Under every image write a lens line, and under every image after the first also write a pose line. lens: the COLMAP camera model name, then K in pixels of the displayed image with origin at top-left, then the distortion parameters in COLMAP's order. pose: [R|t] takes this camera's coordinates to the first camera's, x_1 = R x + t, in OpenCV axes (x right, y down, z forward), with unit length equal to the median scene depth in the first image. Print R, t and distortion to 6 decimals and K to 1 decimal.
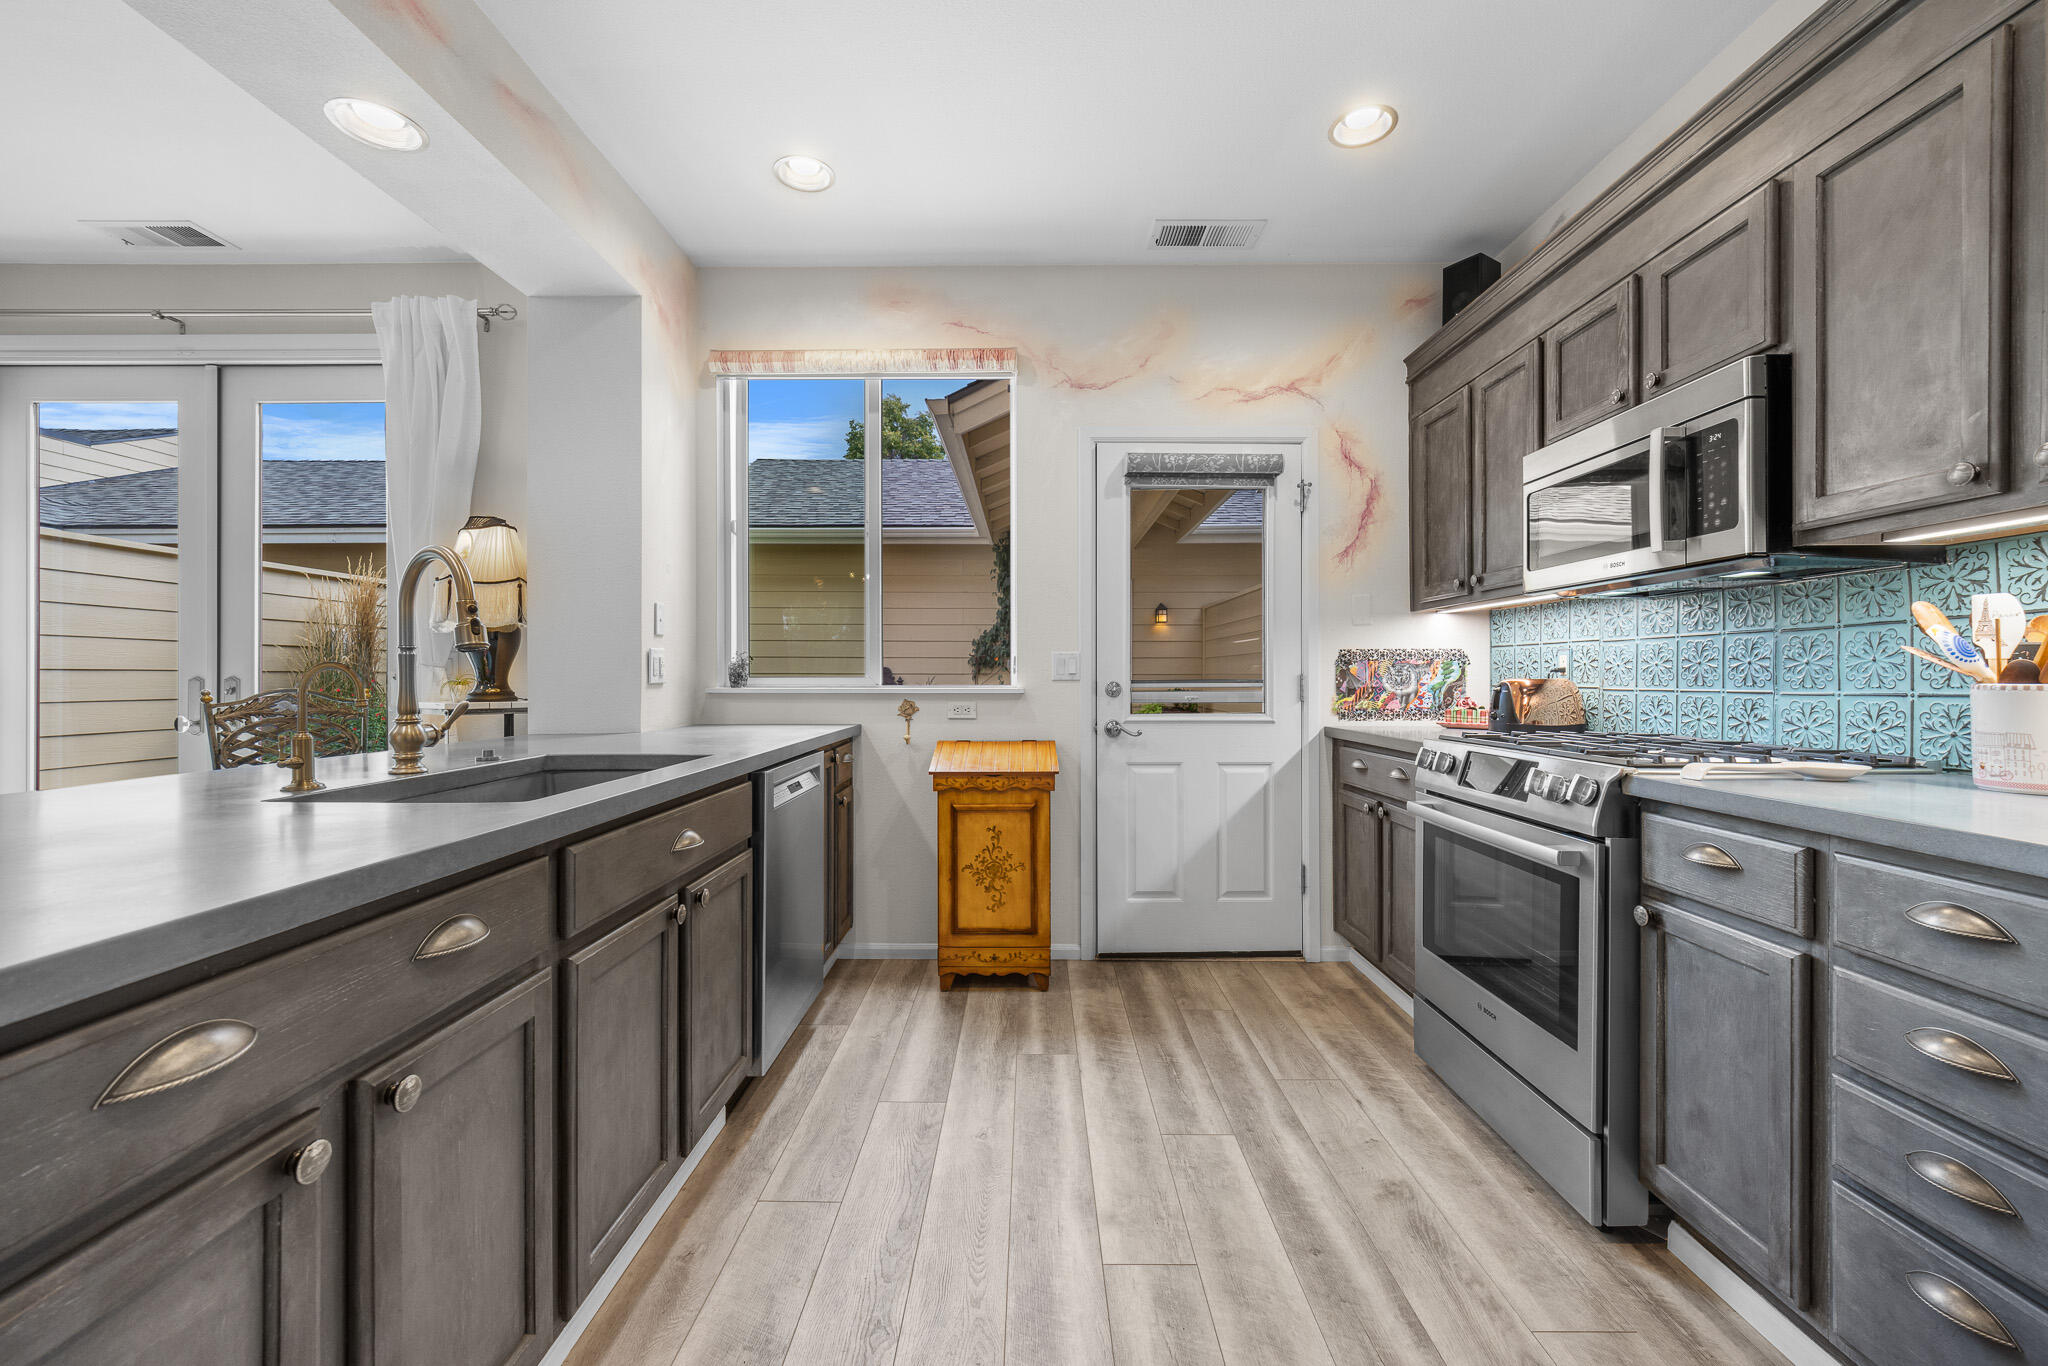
lens RADIAL K [[808.0, 0, 1022.5], [0, 808.0, 677.9], [0, 0, 1]] dist [0.002134, -0.002077]
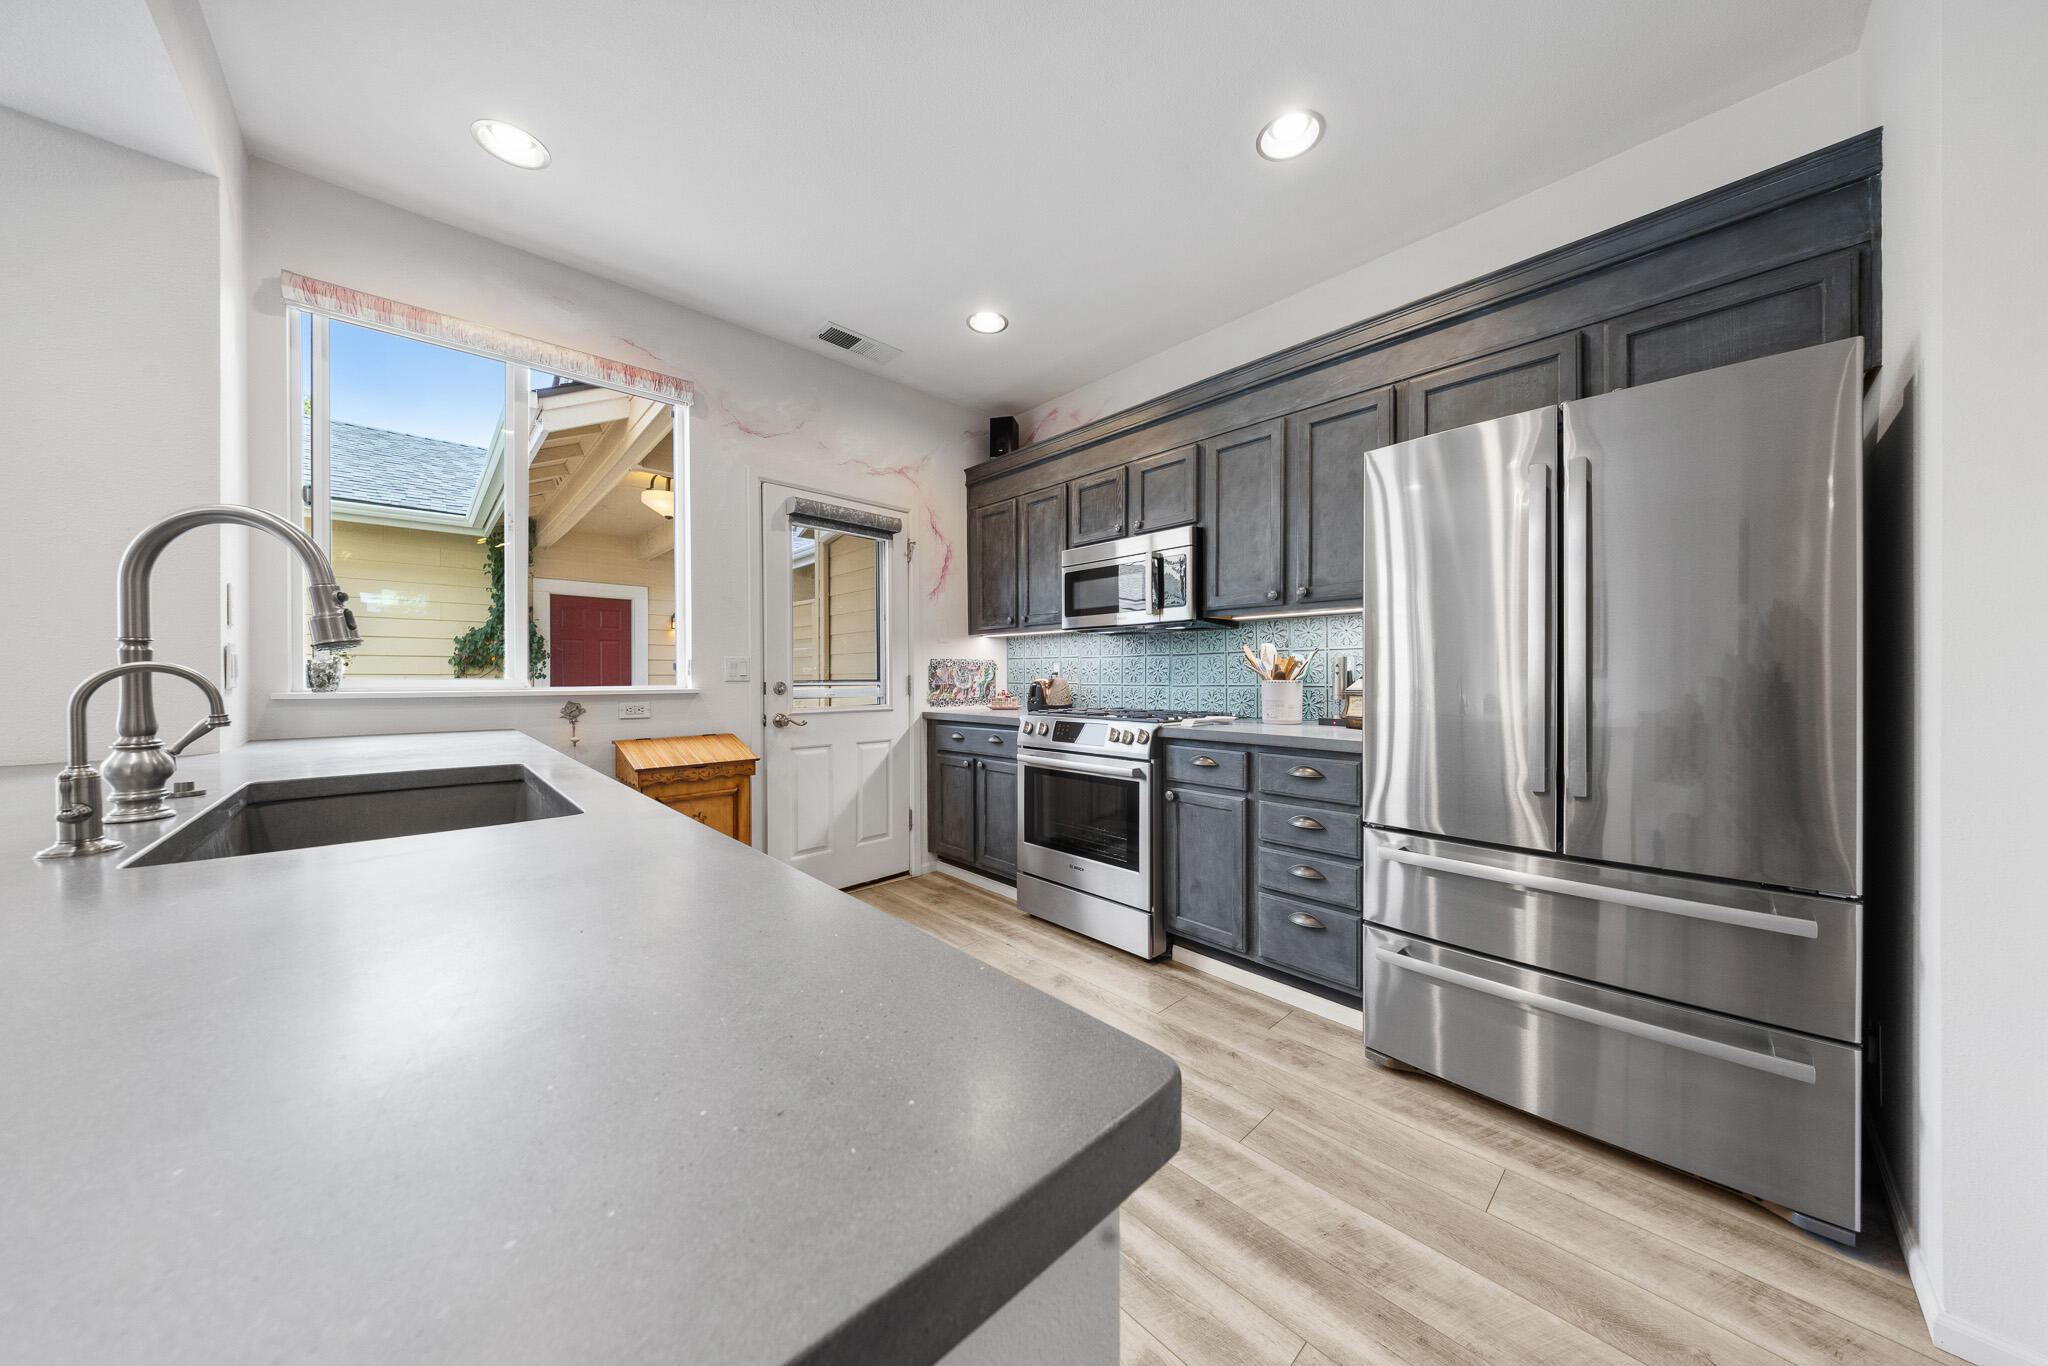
lens RADIAL K [[643.2, 0, 1026.1], [0, 643.2, 681.8], [0, 0, 1]] dist [-0.007803, -0.000192]
pose [[0.723490, -0.006438, 0.690305, -0.337682], [0.001923, 0.999971, 0.007311, -0.002219], [-0.690332, -0.003962, 0.723482, 0.048704]]
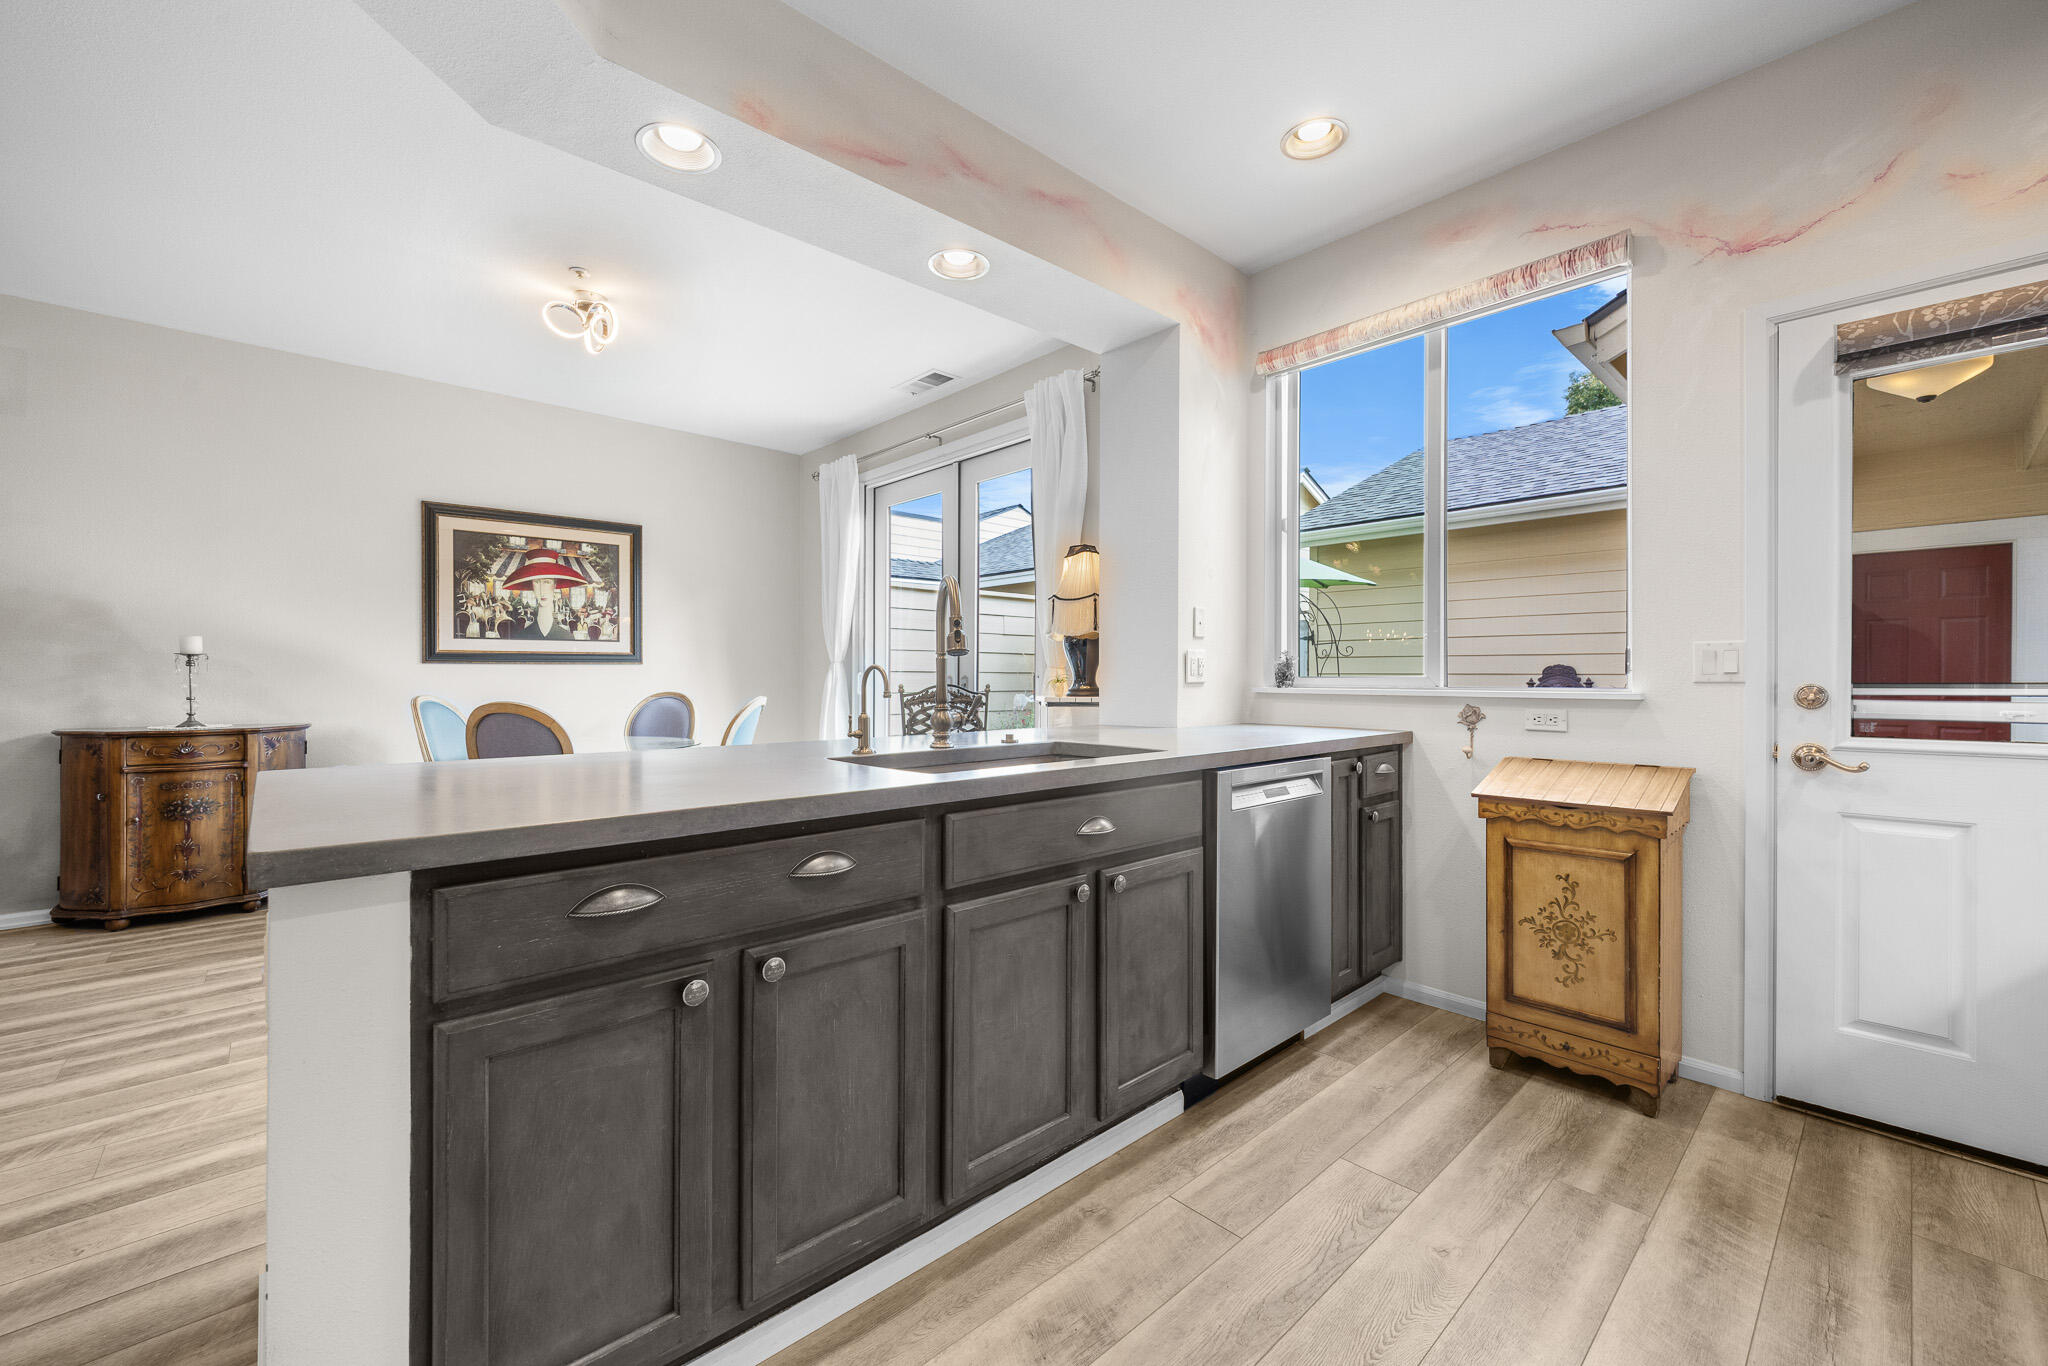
lens RADIAL K [[808.0, 0, 1022.6], [0, 808.0, 679.8], [0, 0, 1]] dist [0.002134, -0.002077]
pose [[0.685293, 0.004014, -0.728257, 0.176575], [-0.003981, 0.999991, 0.001766, 0.002167], [0.728257, 0.001689, 0.685302, 0.111524]]
